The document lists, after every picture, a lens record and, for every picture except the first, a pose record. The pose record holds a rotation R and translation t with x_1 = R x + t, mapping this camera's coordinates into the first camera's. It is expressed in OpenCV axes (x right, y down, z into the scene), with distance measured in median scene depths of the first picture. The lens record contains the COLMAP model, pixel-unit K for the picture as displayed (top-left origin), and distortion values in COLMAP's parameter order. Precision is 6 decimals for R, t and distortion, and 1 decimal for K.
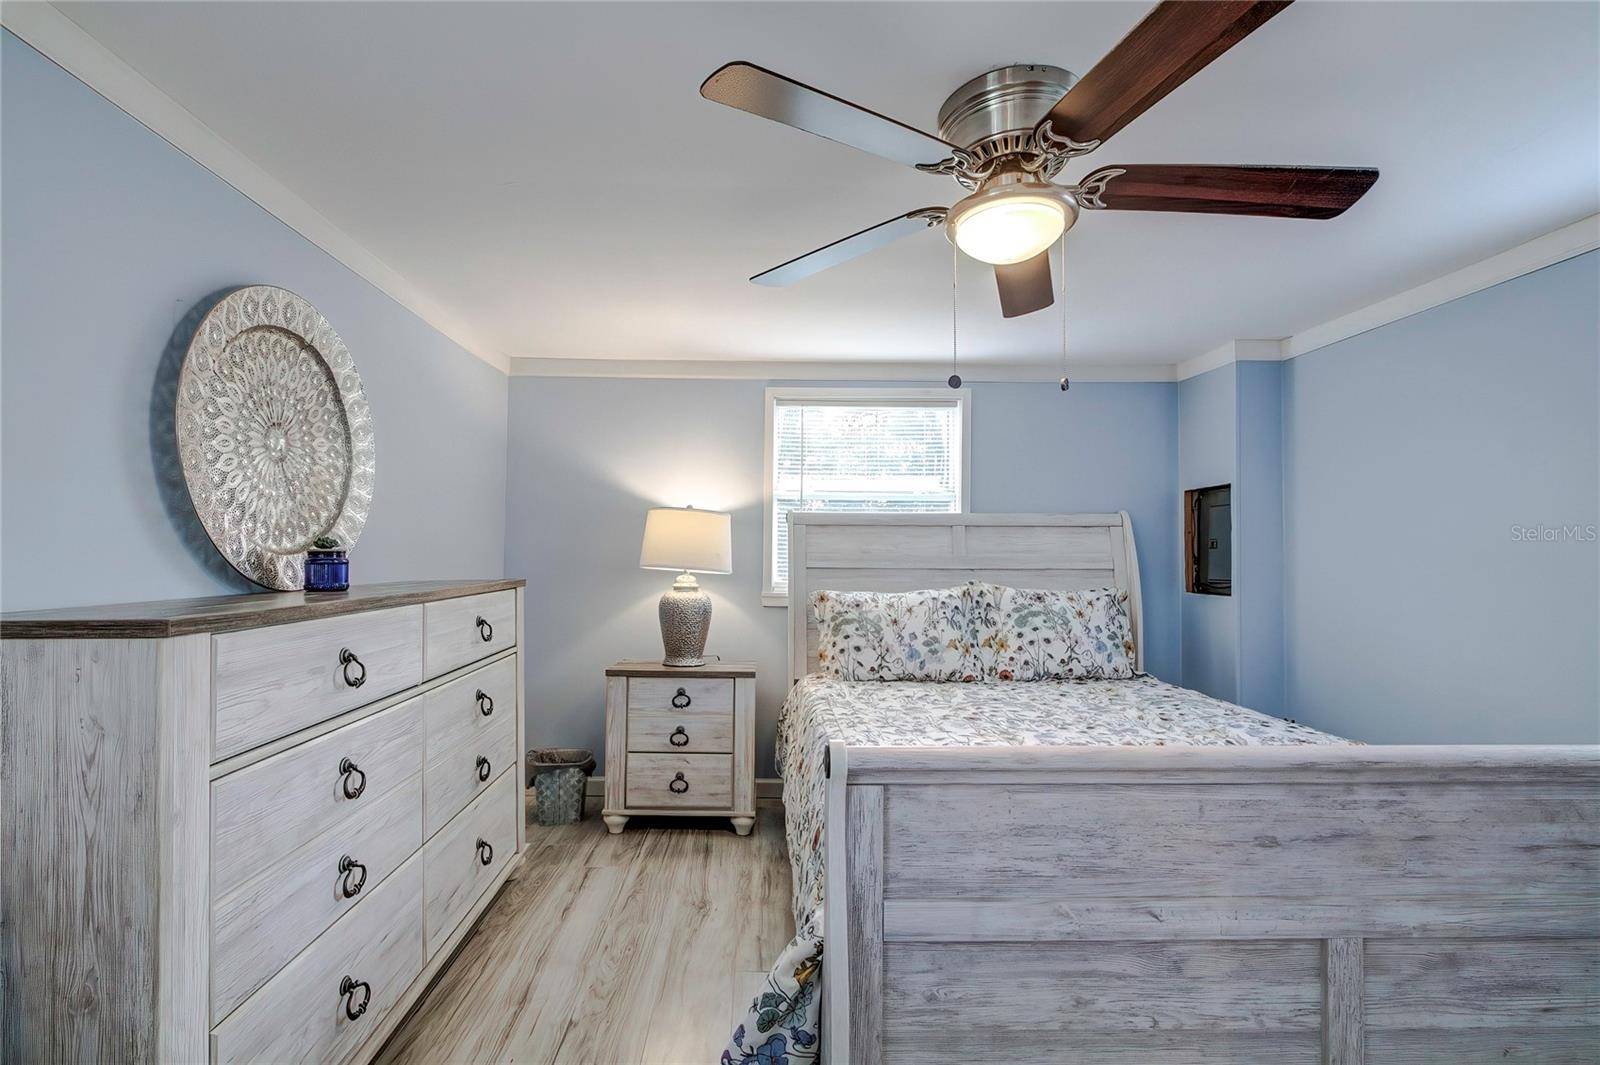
lens RADIAL K [[699.2, 0, 826.9], [0, 699.2, 534.7], [0, 0, 1]] dist [-0.009320, 0.000115]
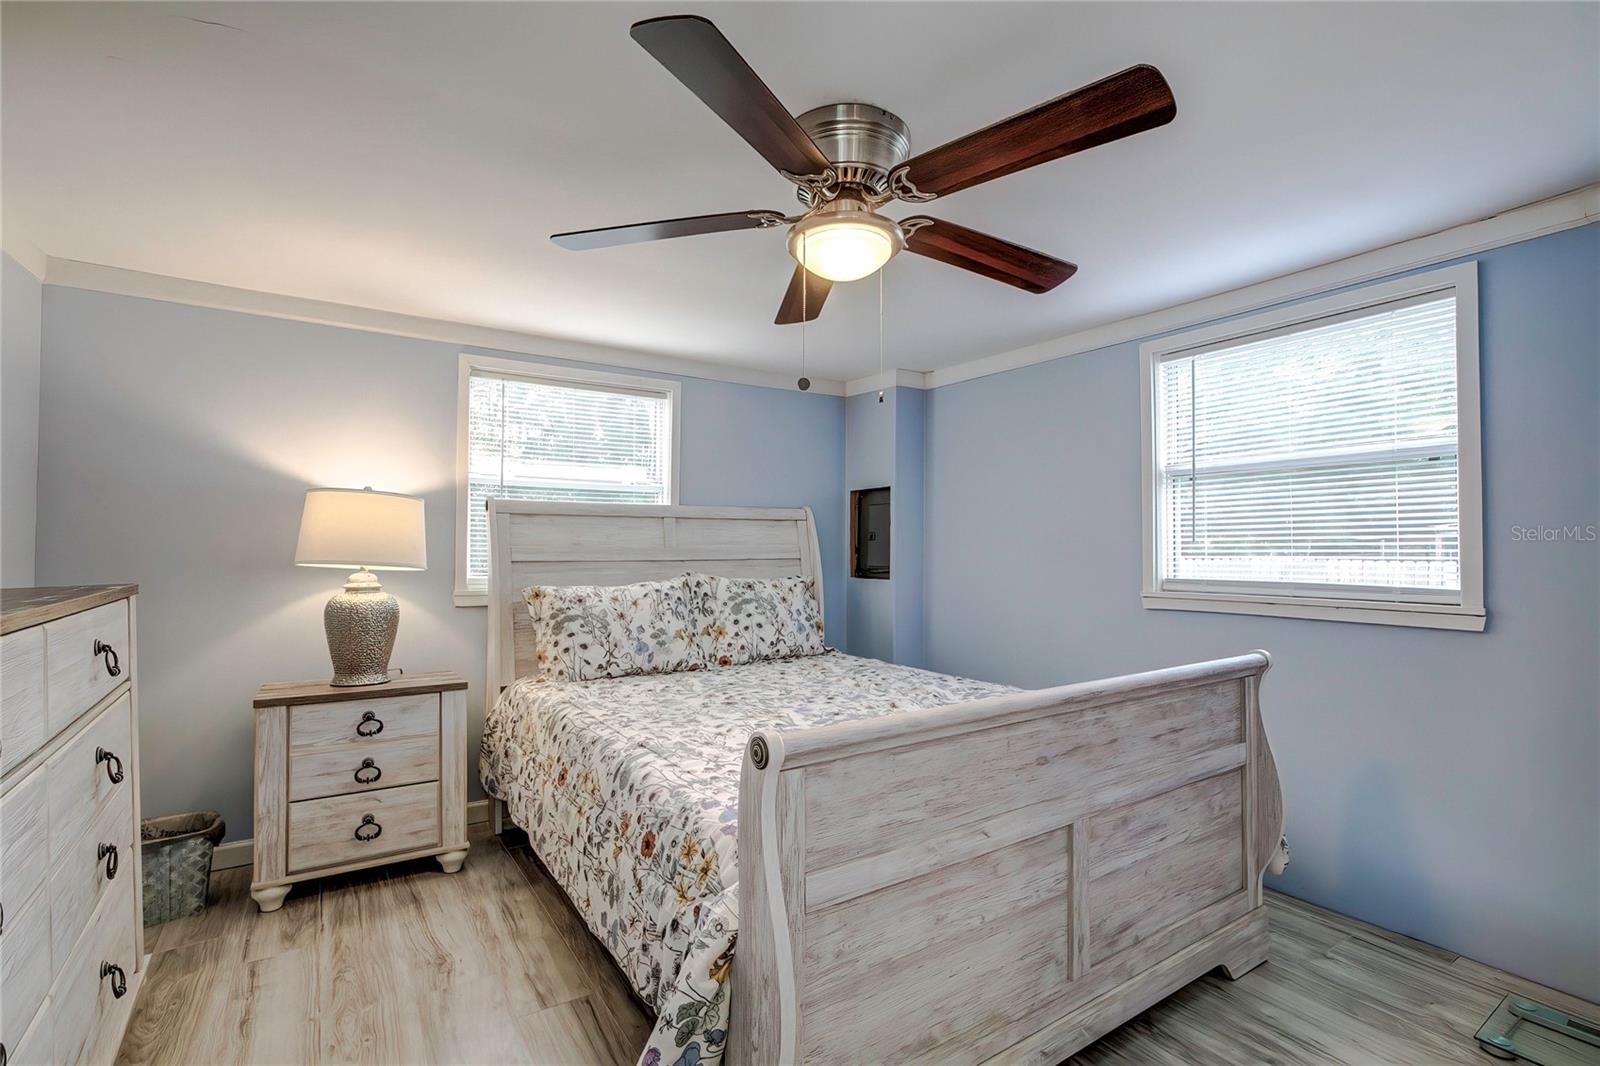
lens RADIAL K [[696.7, 0, 805.3], [0, 696.7, 536.1], [0, 0, 1]] dist [-0.018591, 0.006544]
pose [[0.851042, 0.002756, 0.525091, -0.199620], [-0.010525, 0.999875, 0.011811, 0.000147], [-0.524992, -0.015578, 0.850964, 0.050240]]
